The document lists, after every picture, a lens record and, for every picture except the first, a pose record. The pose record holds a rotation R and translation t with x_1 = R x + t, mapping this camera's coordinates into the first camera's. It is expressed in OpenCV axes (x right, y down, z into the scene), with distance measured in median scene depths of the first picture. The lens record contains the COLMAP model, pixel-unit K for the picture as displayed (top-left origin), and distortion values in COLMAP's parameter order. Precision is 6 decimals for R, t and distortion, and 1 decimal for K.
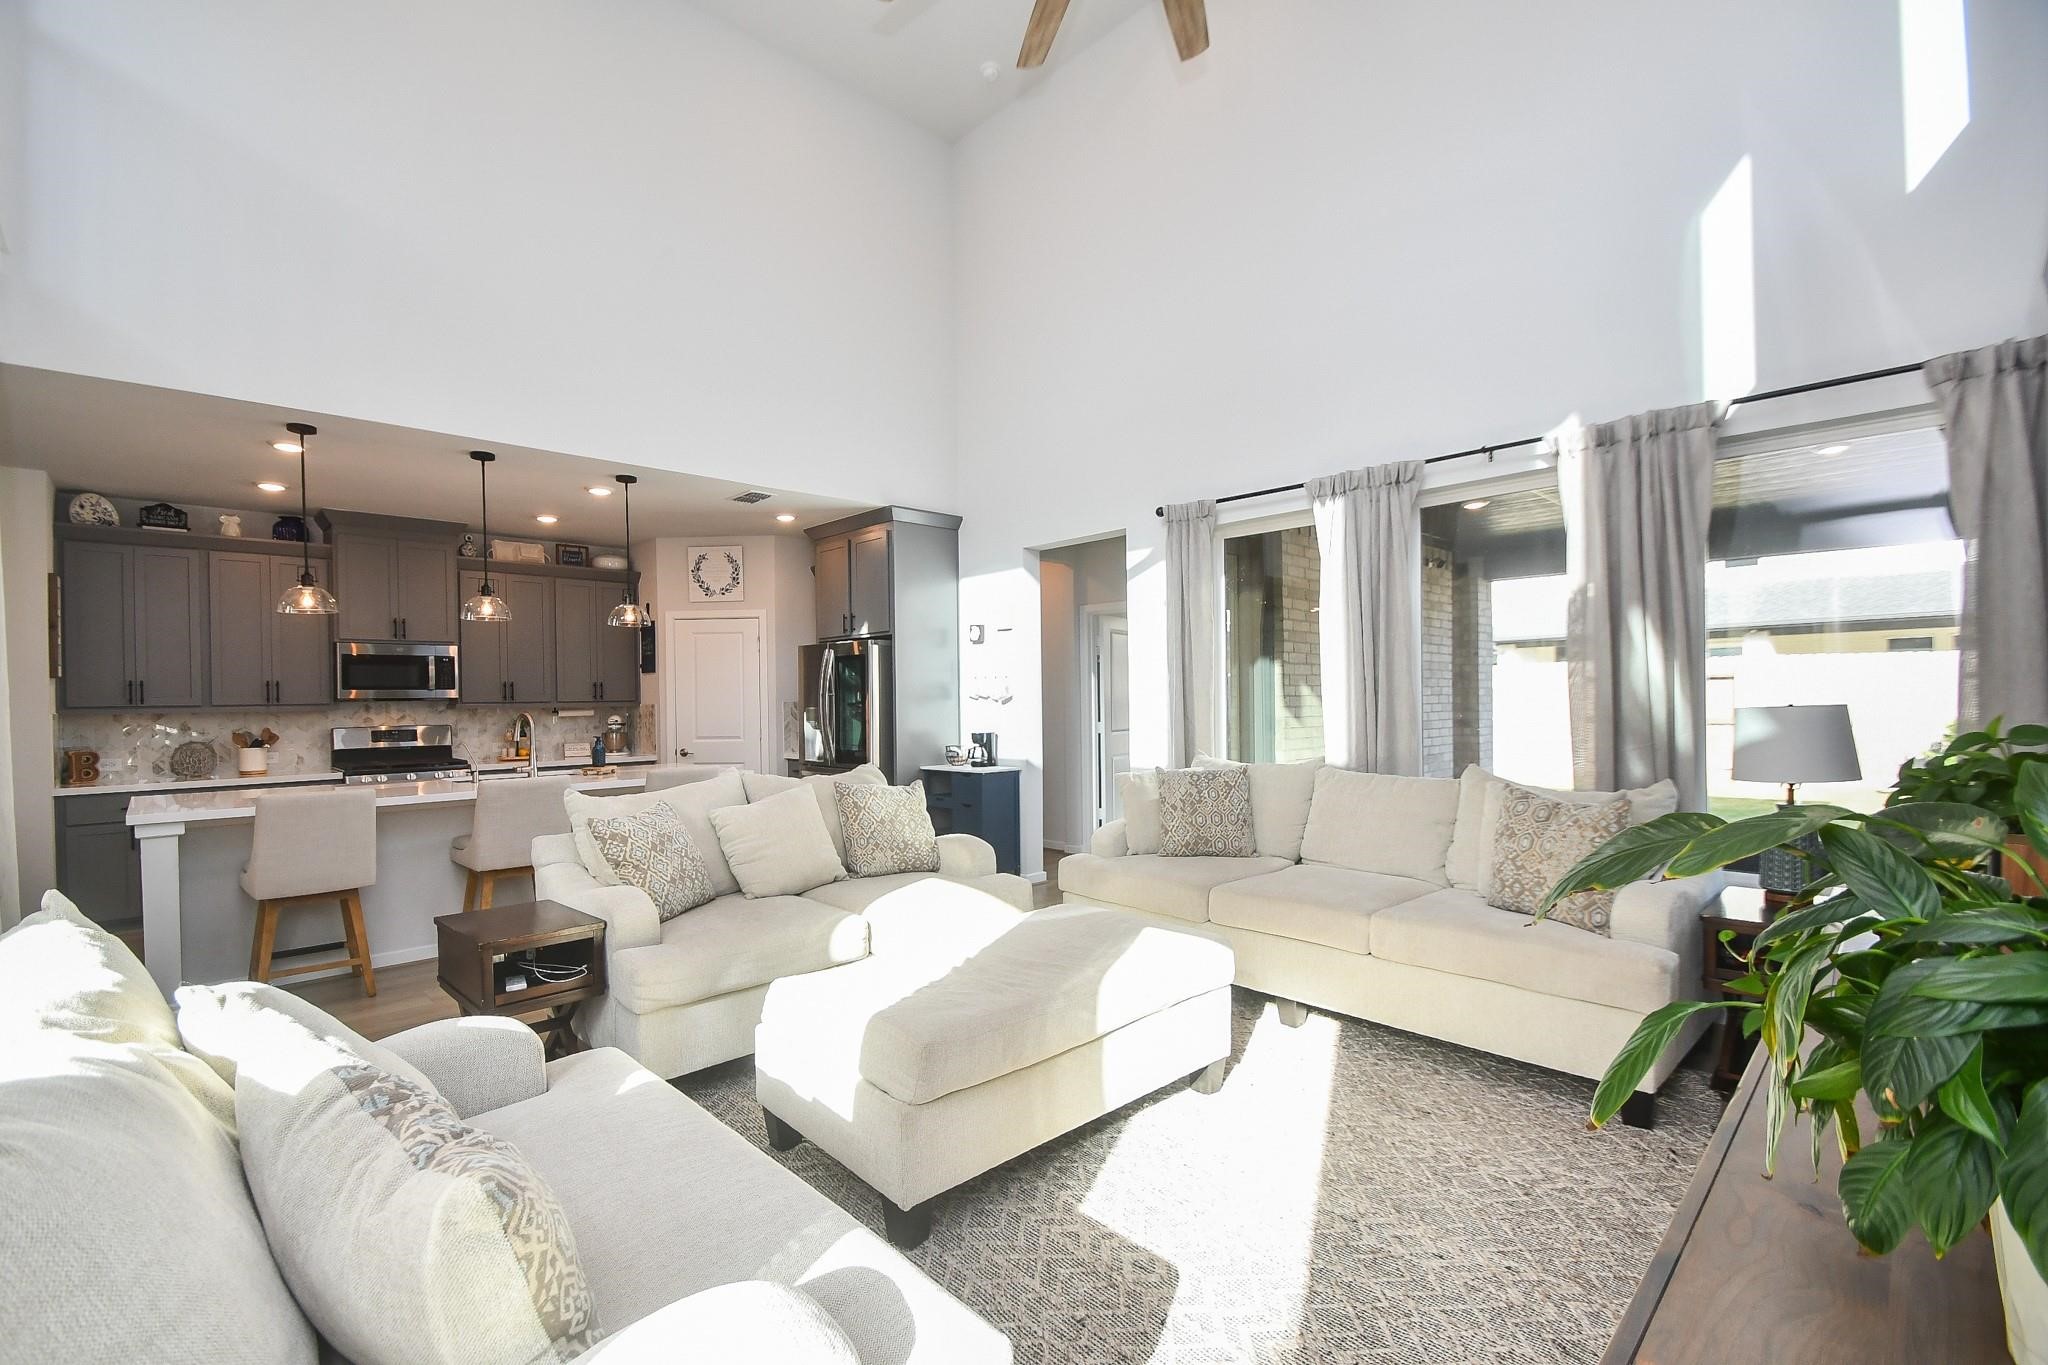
lens RADIAL K [[908.8, 0, 1021.5], [0, 908.8, 688.2], [0, 0, 1]] dist [0.022848, -0.023313]
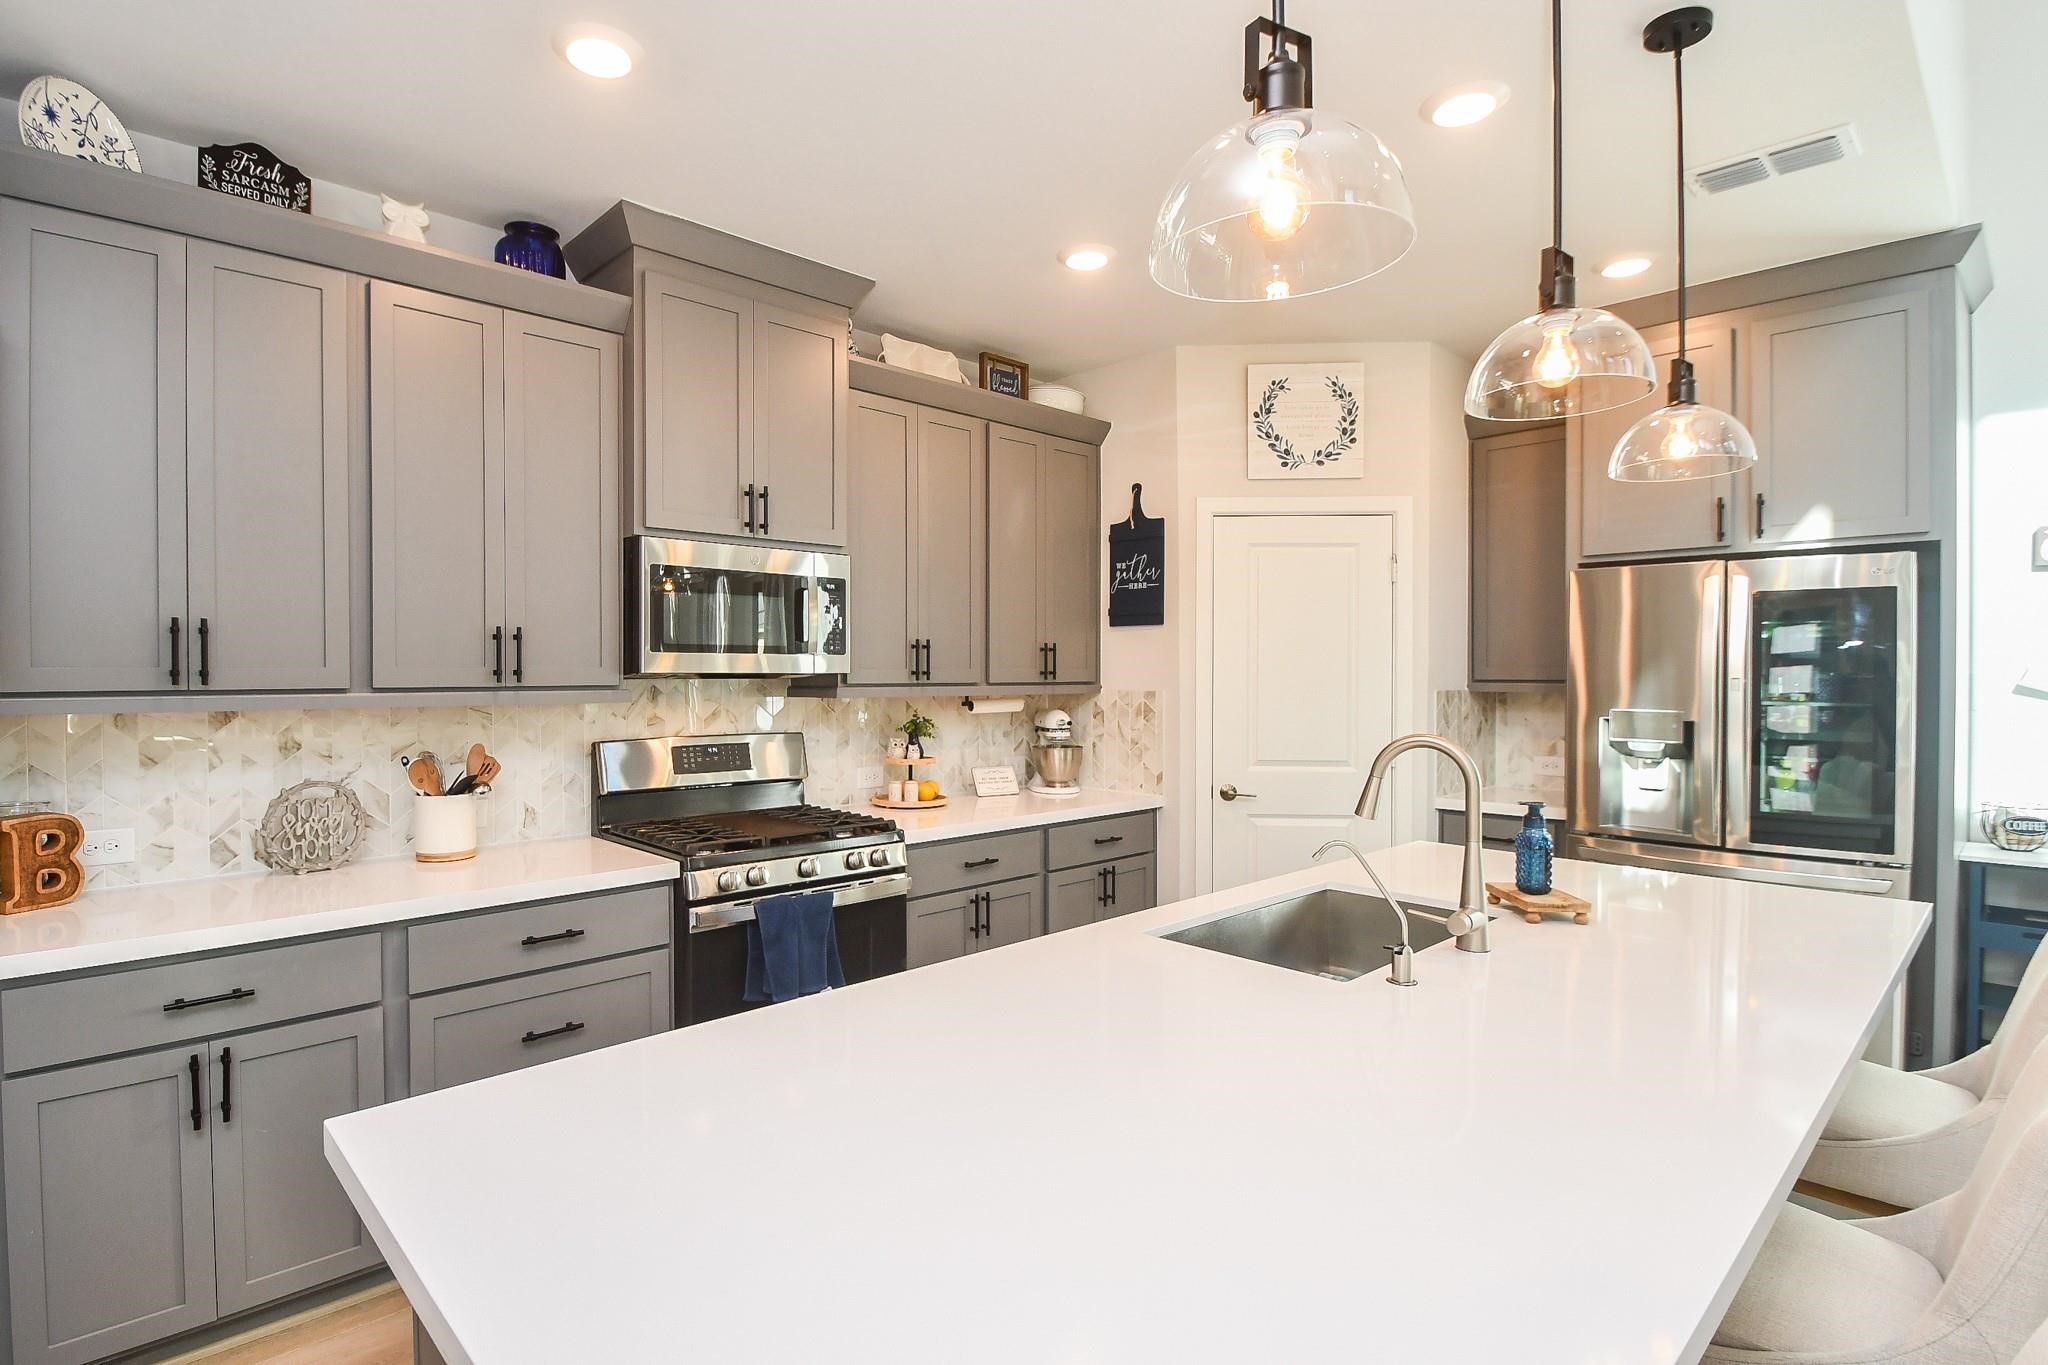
lens RADIAL K [[1029.2, 0, 974.2], [0, 1029.2, 665.2], [0, 0, 1]] dist [-0.001672, -0.015202]
pose [[0.999659, 0.017270, -0.019607, -0.555609], [-0.017145, 0.999832, 0.006558, 0.002092], [0.019717, -0.006219, 0.999786, 0.512038]]
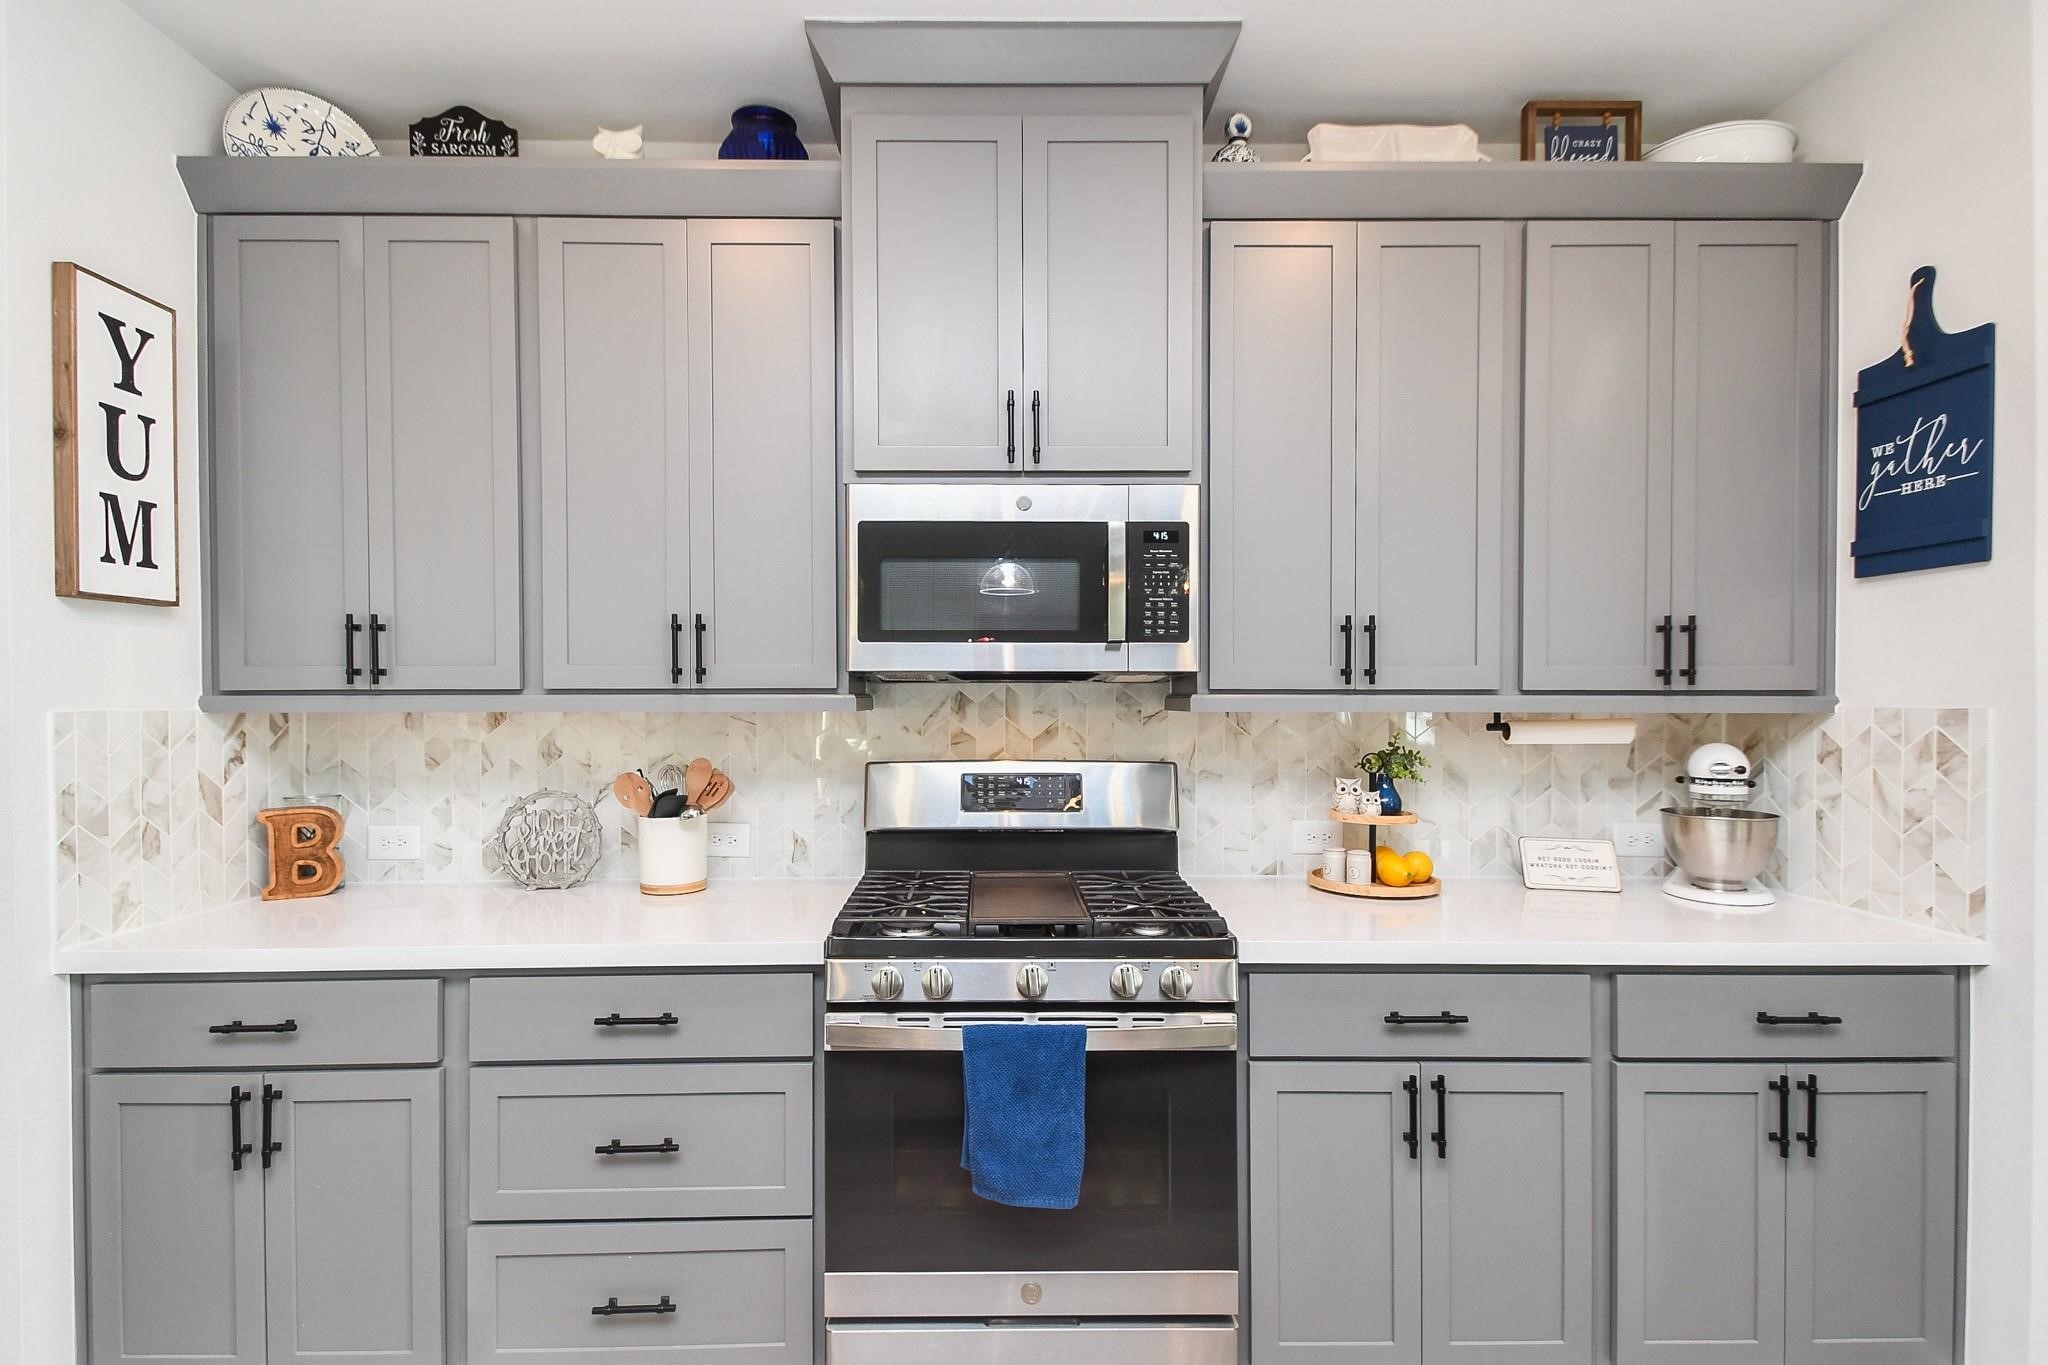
lens RADIAL K [[994.8, 0, 993.7], [0, 994.8, 697.4], [0, 0, 1]] dist [0.008719, -0.001149]
pose [[0.720259, 0.020459, -0.693403, -0.459502], [-0.003409, 0.999657, 0.025954, 0.010470], [0.693697, -0.016330, 0.720082, 0.751819]]
